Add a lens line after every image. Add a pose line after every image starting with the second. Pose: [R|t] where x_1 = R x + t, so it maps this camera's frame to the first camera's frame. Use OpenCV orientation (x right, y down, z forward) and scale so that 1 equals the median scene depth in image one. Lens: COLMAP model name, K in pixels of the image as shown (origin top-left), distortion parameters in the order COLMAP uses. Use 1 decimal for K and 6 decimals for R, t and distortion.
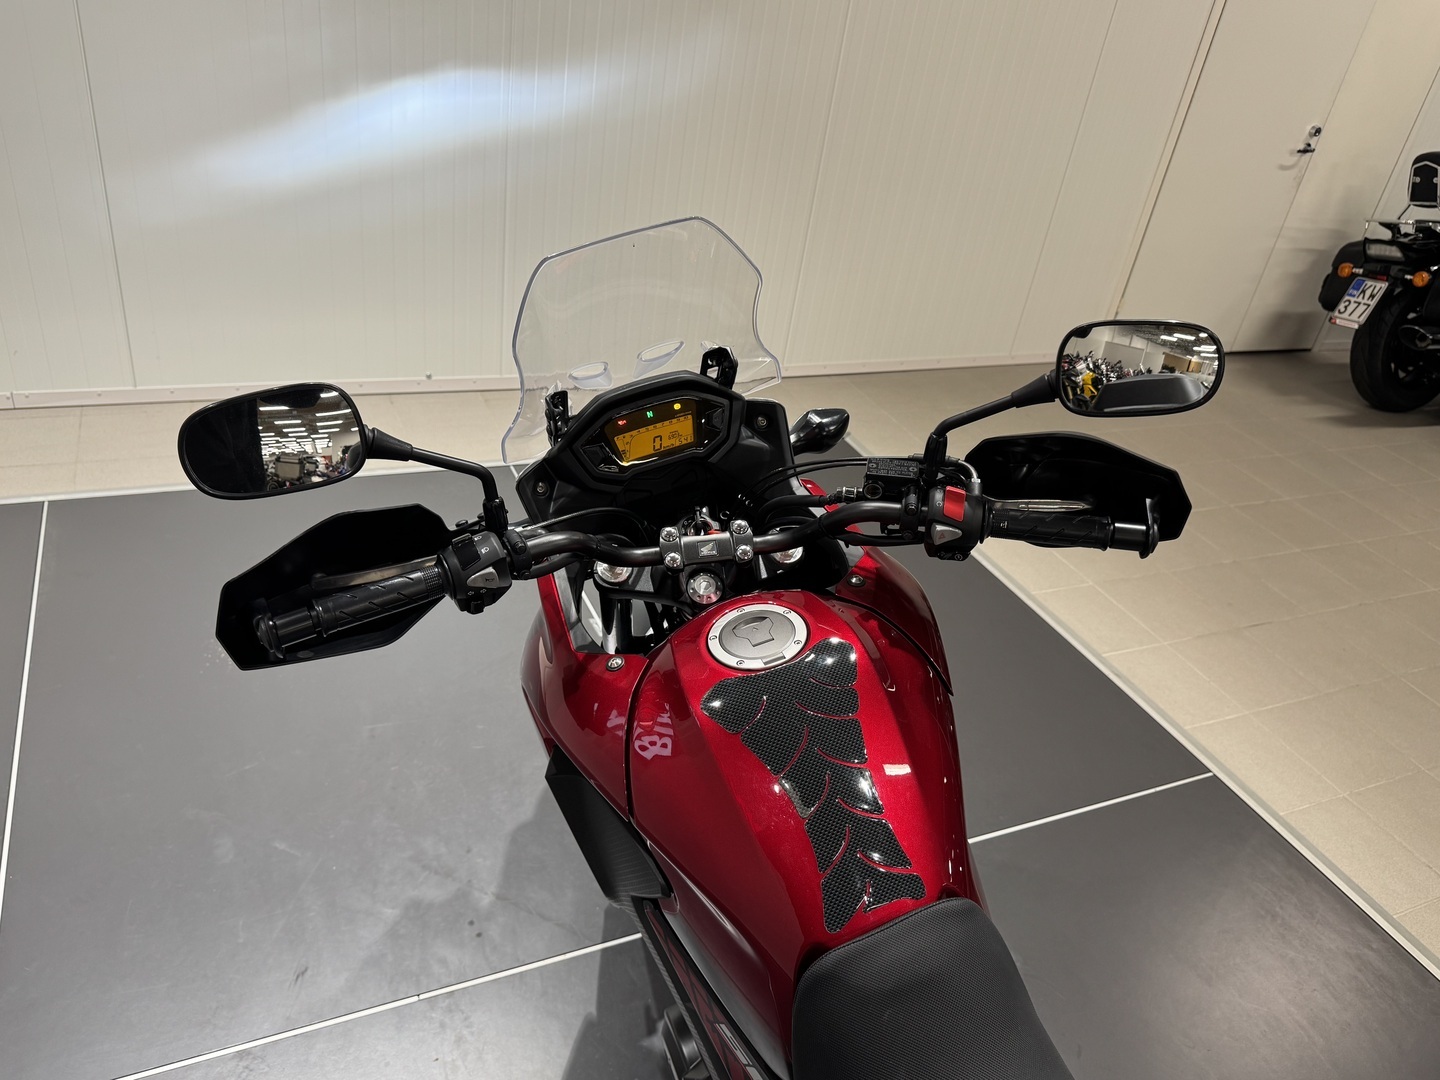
lens RADIAL K [[1105.2, 0, 715.7], [0, 1105.2, 537.7], [0, 0, 1]] dist [-0.010058, -0.009205]
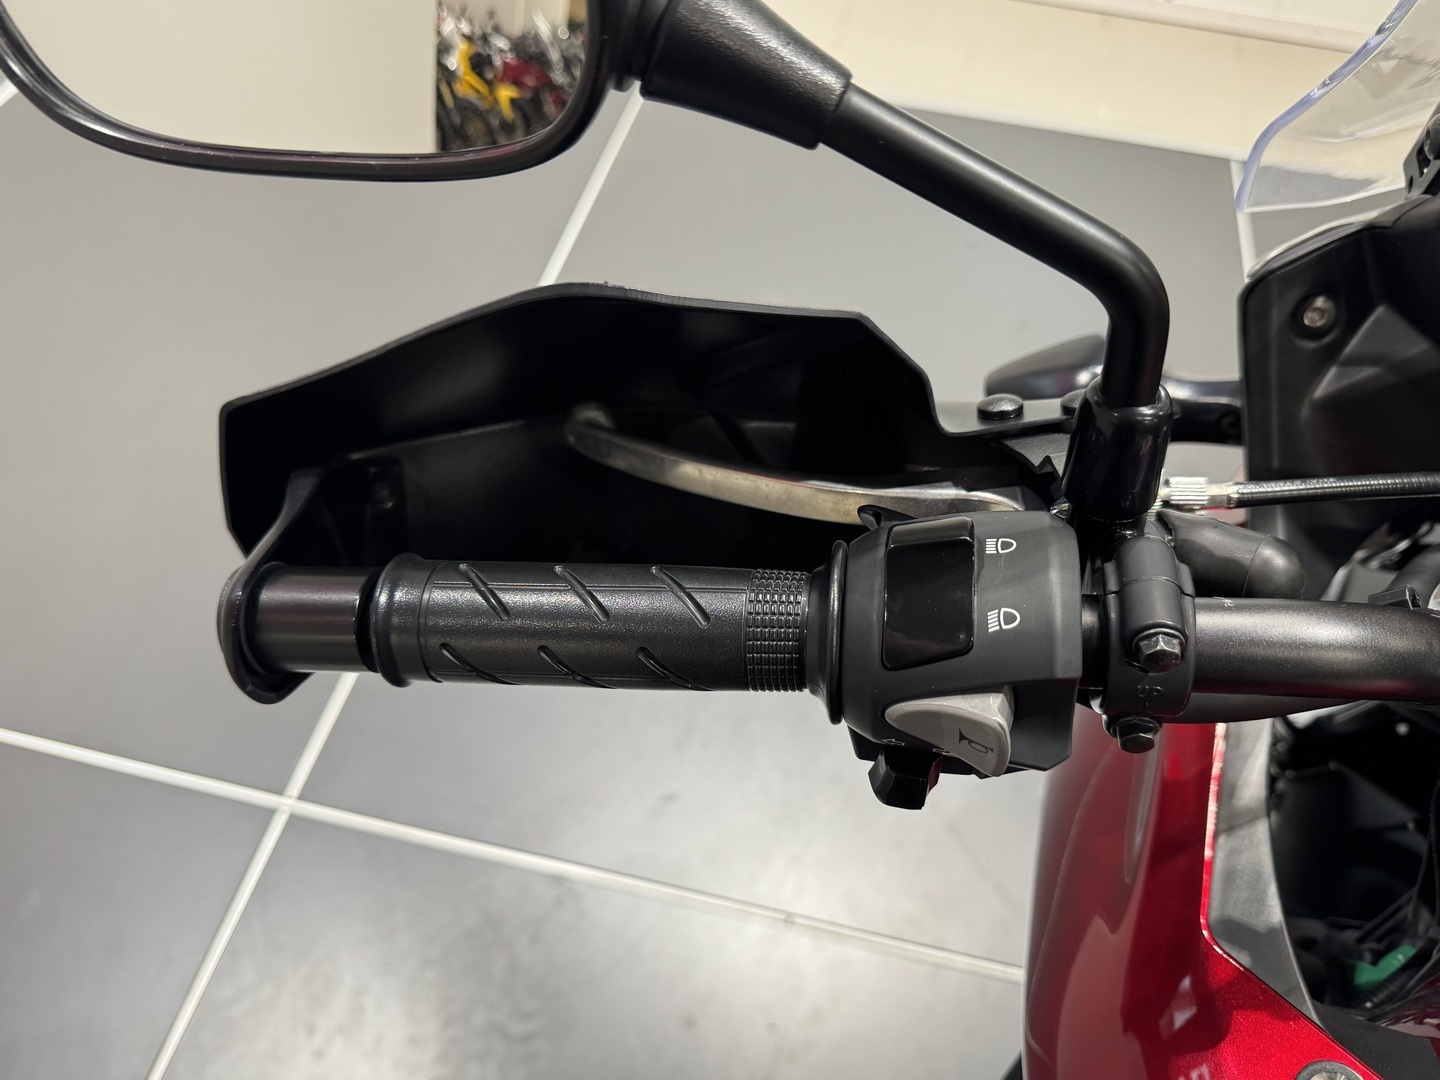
lens RADIAL K [[1105.2, 0, 724.1], [0, 1105.2, 532.6], [0, 0, 1]] dist [-0.010058, -0.009205]
pose [[0.801605, 0.407262, -0.437683, -0.140272], [-0.255091, 0.895097, 0.365691, -0.065705], [0.540701, -0.181491, 0.821403, 0.679809]]
